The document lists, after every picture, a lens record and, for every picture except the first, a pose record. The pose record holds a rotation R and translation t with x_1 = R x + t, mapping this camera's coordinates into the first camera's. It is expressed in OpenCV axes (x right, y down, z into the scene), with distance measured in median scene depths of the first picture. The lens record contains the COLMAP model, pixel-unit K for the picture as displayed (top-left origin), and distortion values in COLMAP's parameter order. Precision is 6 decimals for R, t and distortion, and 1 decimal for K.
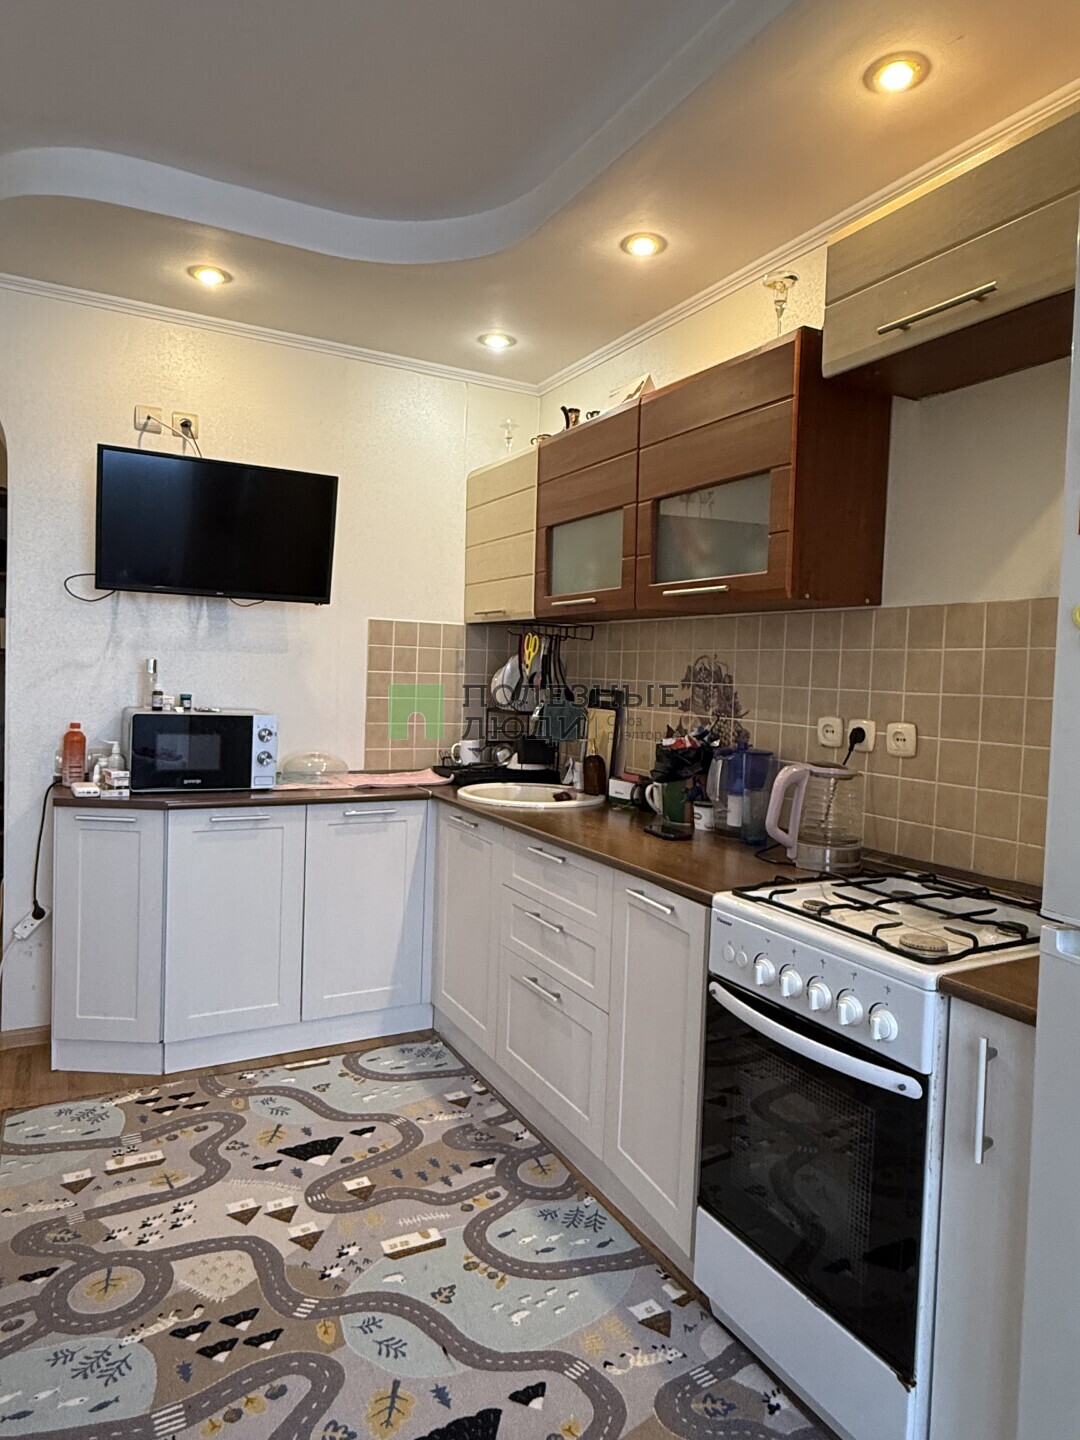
lens RADIAL K [[889.4, 0, 534.2], [0, 889.4, 721.1], [0, 0, 1]] dist [-0.000429, 0.001844]
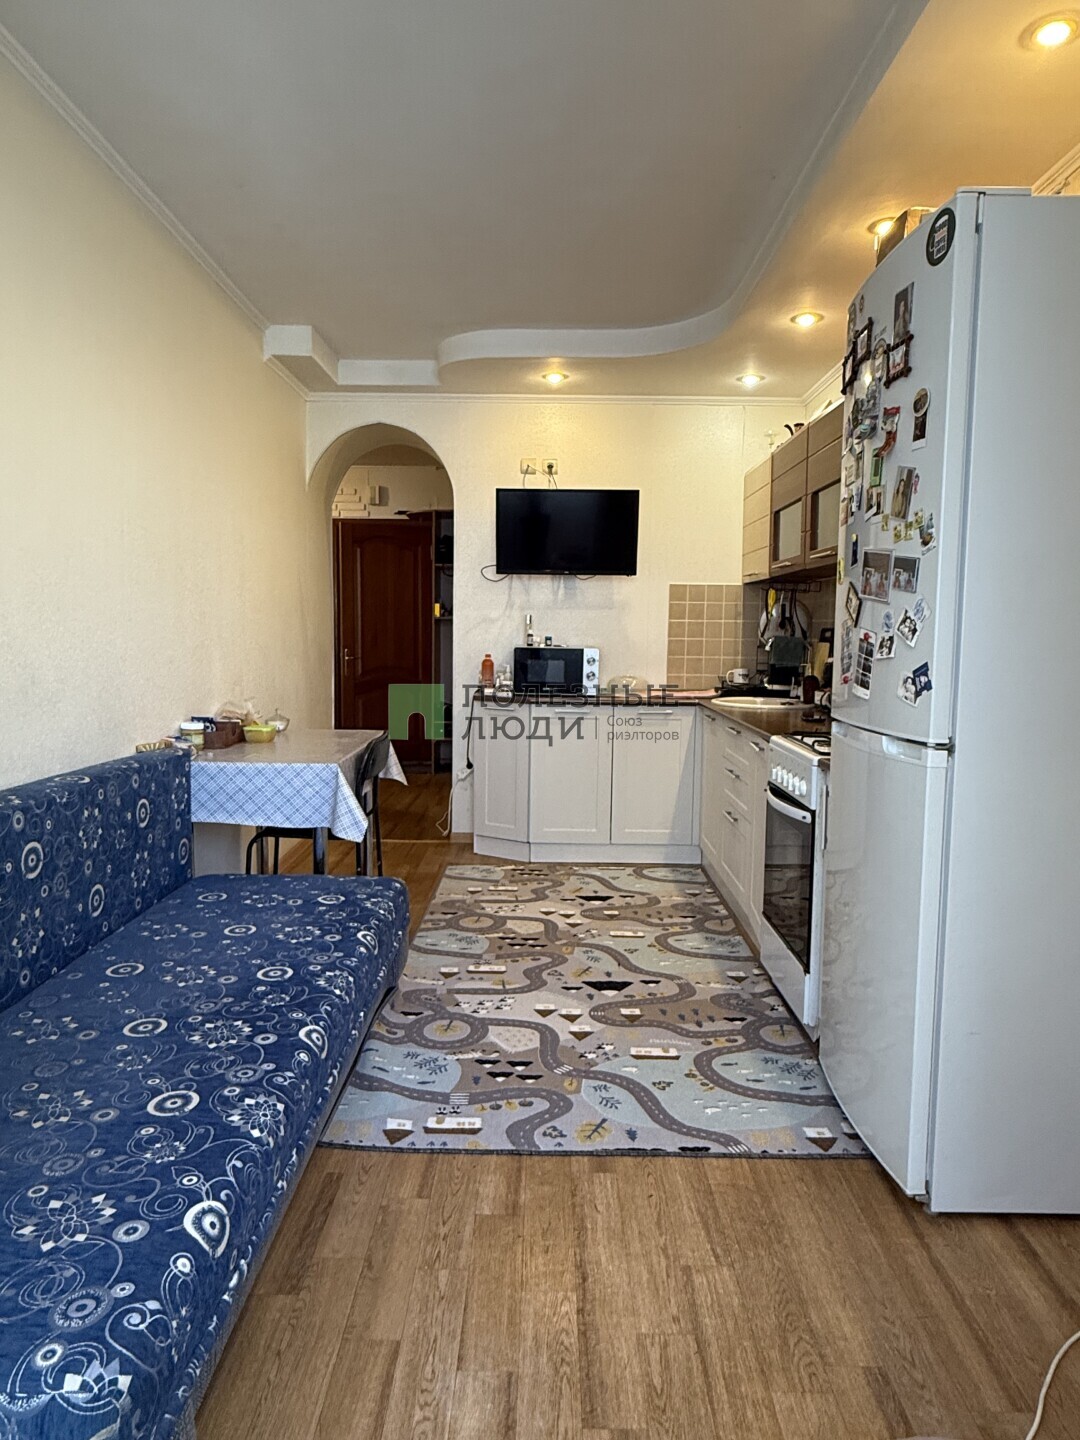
lens RADIAL K [[889.4, 0, 545.8], [0, 889.4, 705.6], [0, 0, 1]] dist [-0.000429, 0.001844]
pose [[0.879155, 0.018793, -0.476166, 0.309319], [-0.006384, 0.999597, 0.027665, 0.045580], [0.476493, -0.021282, 0.878920, -0.184612]]
